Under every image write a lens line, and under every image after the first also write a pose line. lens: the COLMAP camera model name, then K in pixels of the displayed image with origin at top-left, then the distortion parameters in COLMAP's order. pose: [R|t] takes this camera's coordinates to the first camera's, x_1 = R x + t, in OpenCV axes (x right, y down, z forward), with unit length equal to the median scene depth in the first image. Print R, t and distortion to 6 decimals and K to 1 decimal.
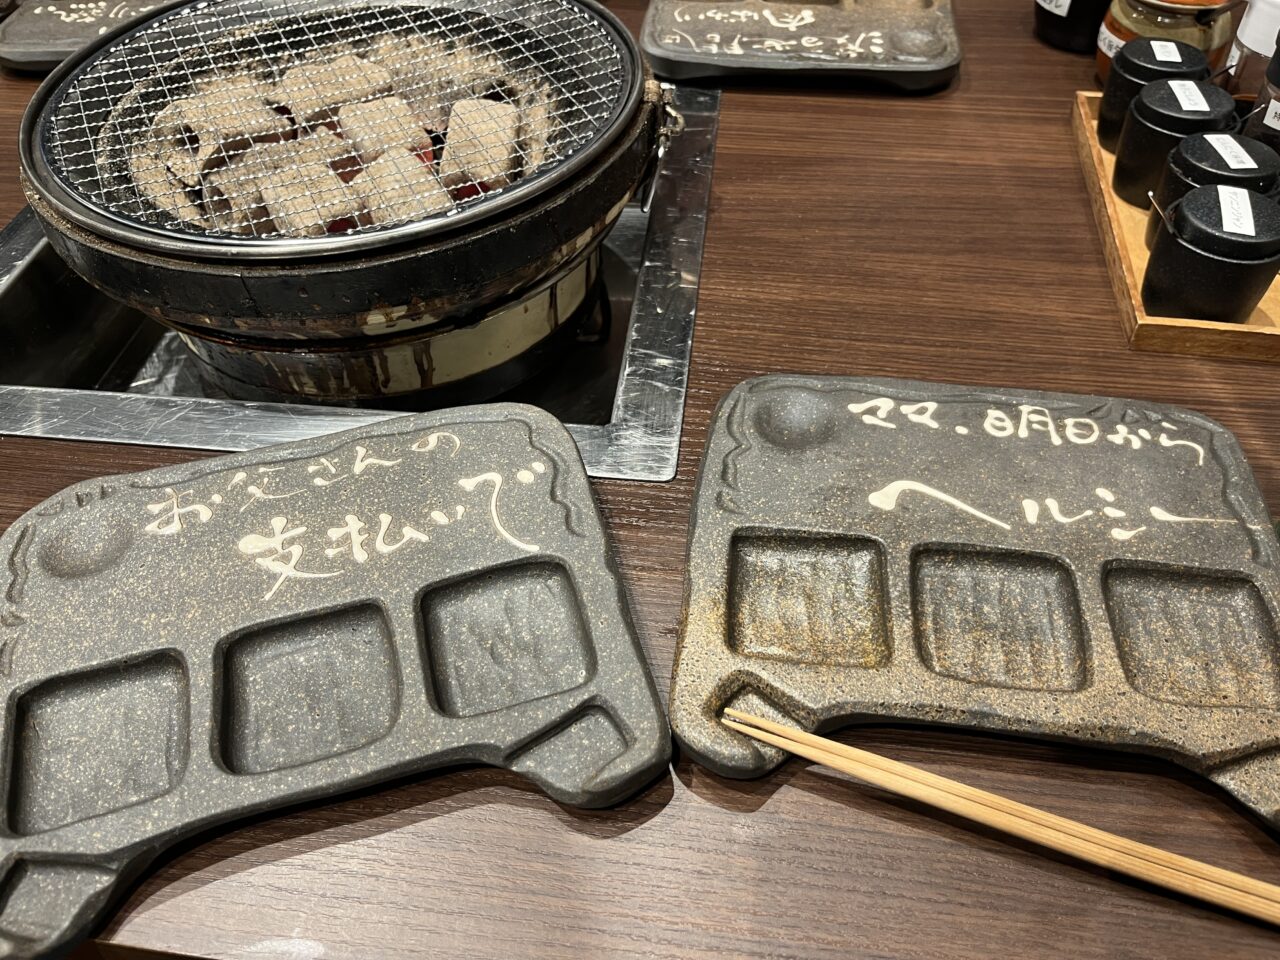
lens RADIAL K [[979.5, 0, 640.0], [0, 979.5, 480.0], [0, 0, 1]] dist [0.009140, -0.035688]
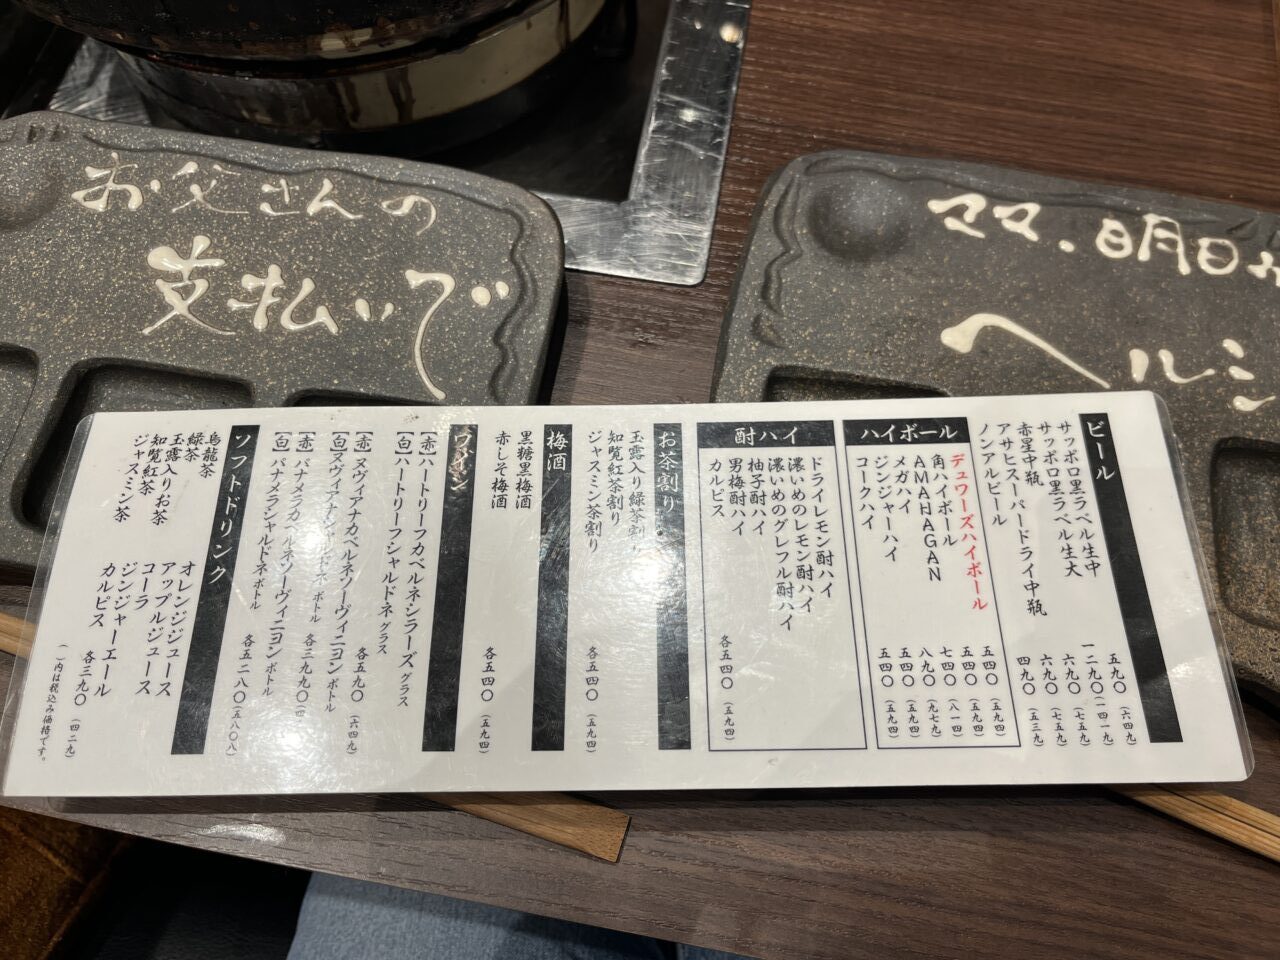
lens RADIAL K [[979.5, 0, 640.0], [0, 979.5, 480.0], [0, 0, 1]] dist [0.009140, -0.035688]
pose [[0.998356, 0.057181, -0.003909, -0.004557], [-0.052937, 0.946104, 0.319507, -0.105600], [0.021968, -0.318775, 0.947576, 0.175223]]
